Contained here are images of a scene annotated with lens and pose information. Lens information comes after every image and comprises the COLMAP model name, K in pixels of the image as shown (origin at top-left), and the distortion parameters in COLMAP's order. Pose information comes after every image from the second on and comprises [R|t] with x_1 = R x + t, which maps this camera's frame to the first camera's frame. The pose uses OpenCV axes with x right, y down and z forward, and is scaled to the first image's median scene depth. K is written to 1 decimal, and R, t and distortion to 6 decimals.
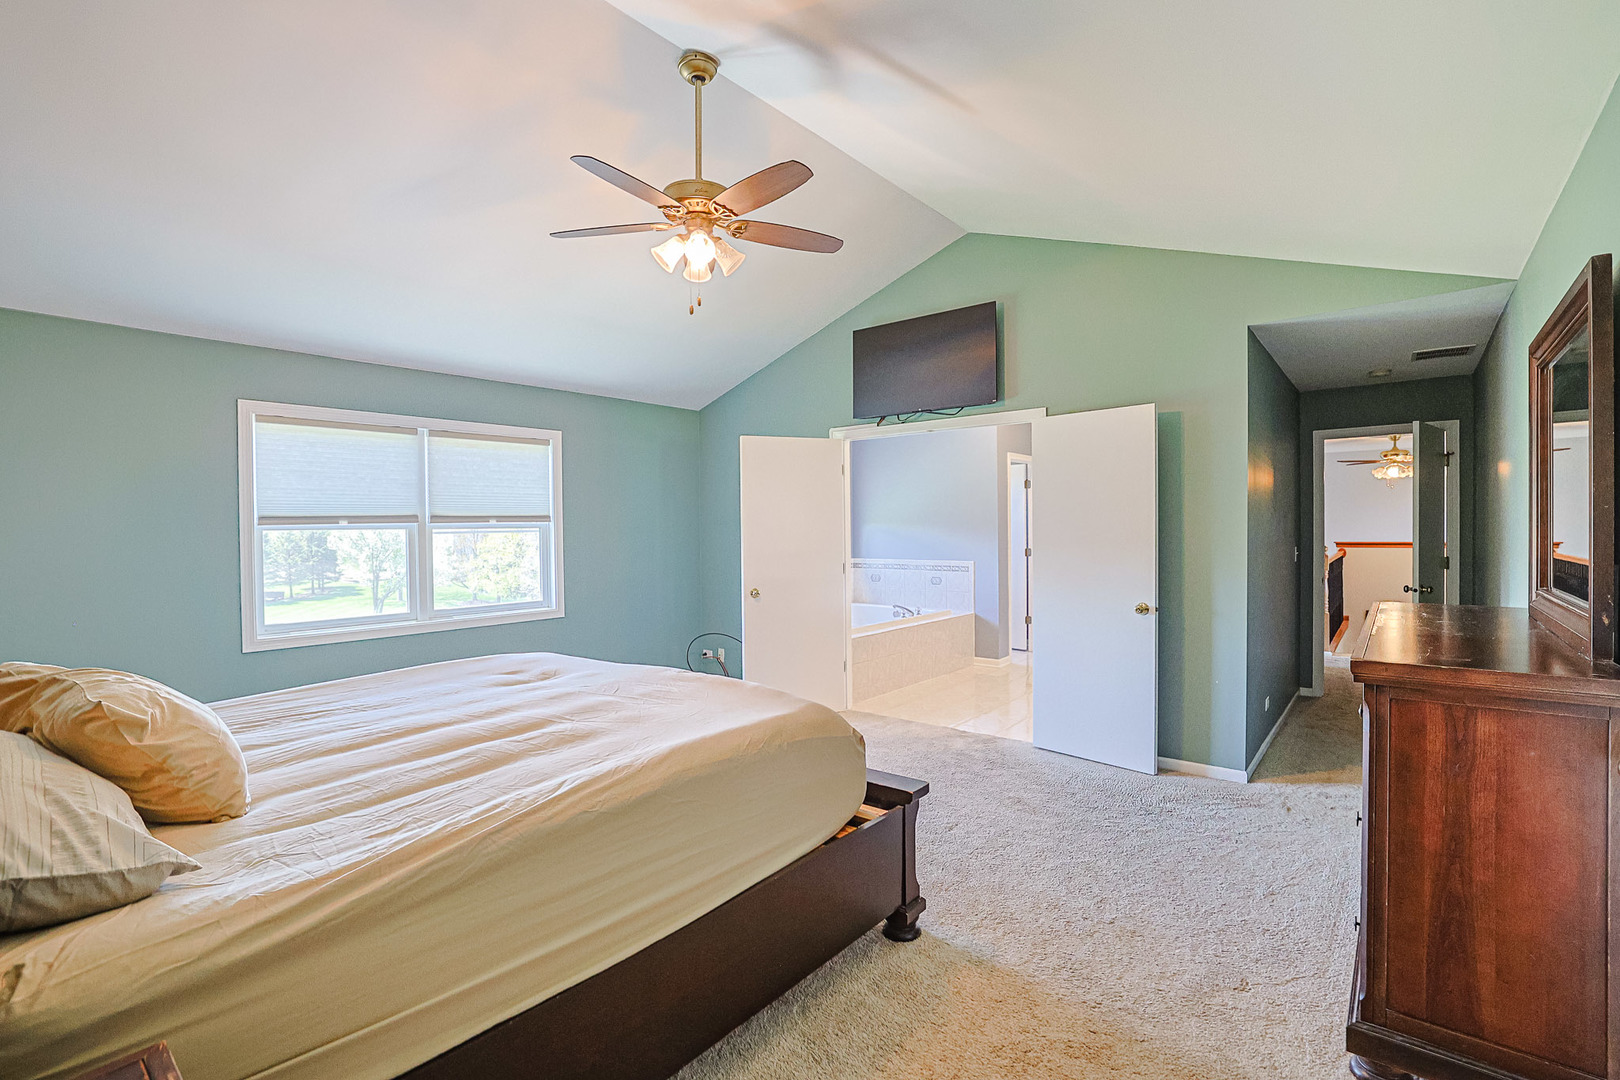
lens RADIAL K [[747.8, 0, 806.5], [0, 747.8, 538.0], [0, 0, 1]] dist [-0.031633, 0.005290]
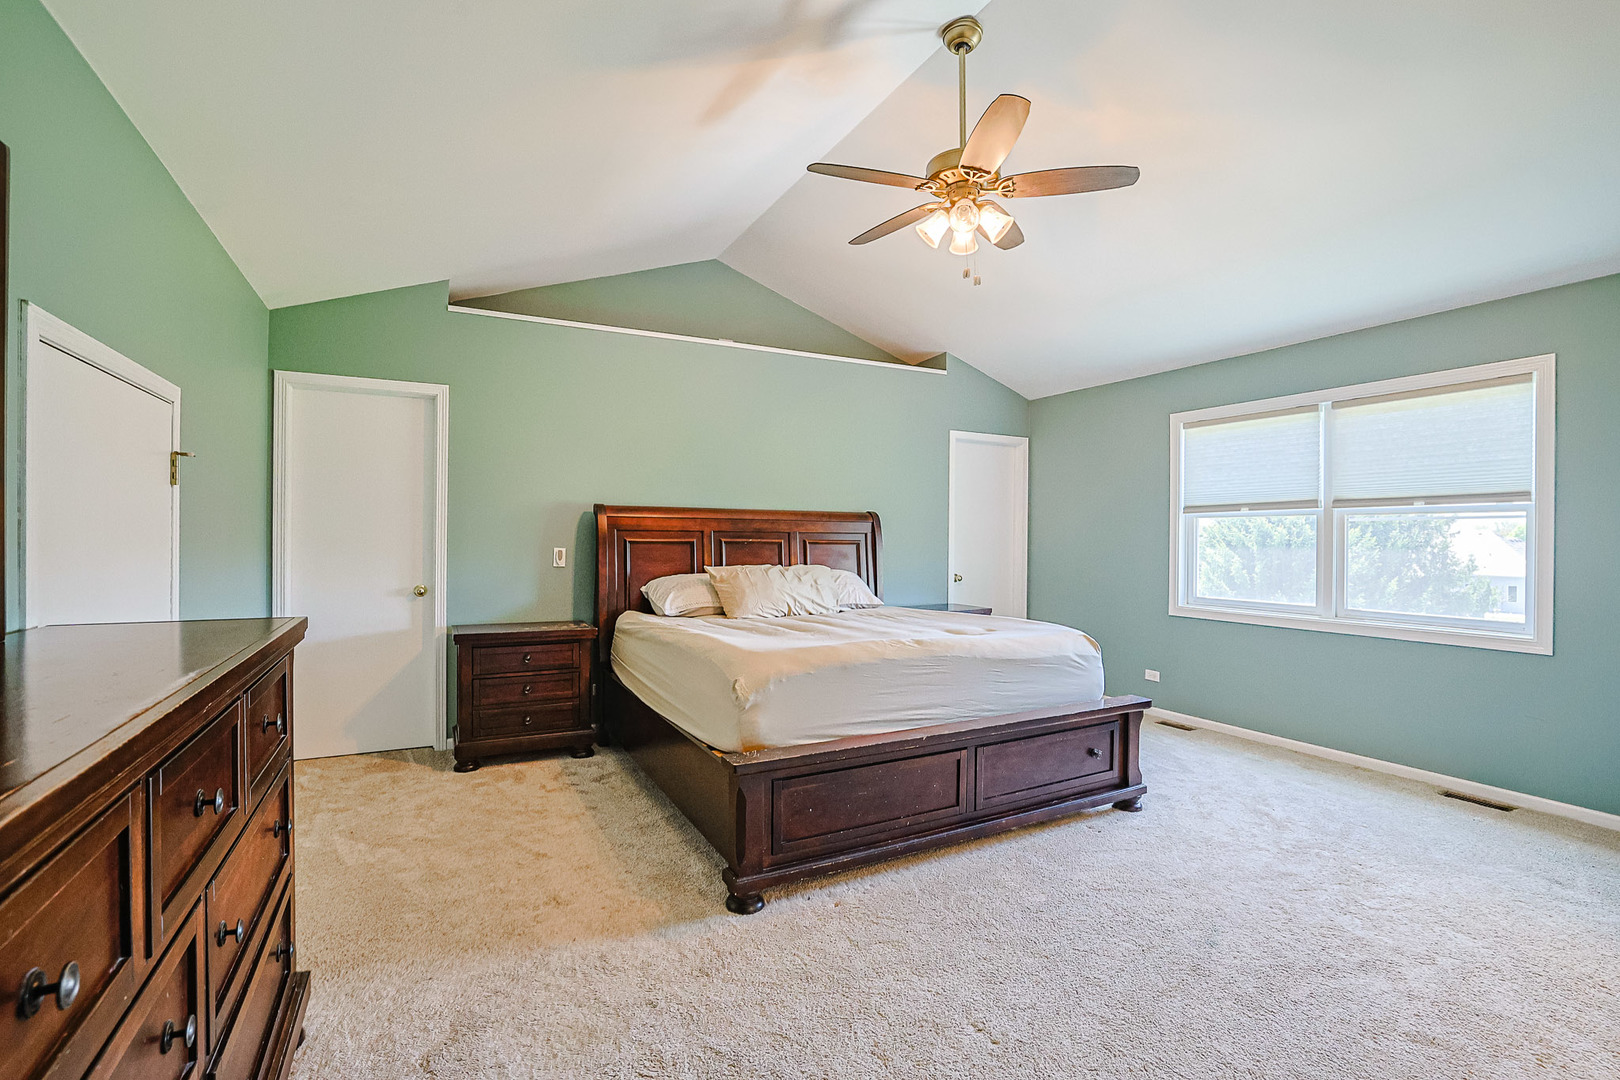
lens RADIAL K [[747.8, 0, 808.2], [0, 747.8, 536.5], [0, 0, 1]] dist [-0.031633, 0.005290]
pose [[-0.400794, 0.013097, -0.916075, 0.546060], [-0.010569, 0.999765, 0.018918, 0.003520], [0.916107, 0.017265, -0.400562, 0.790414]]
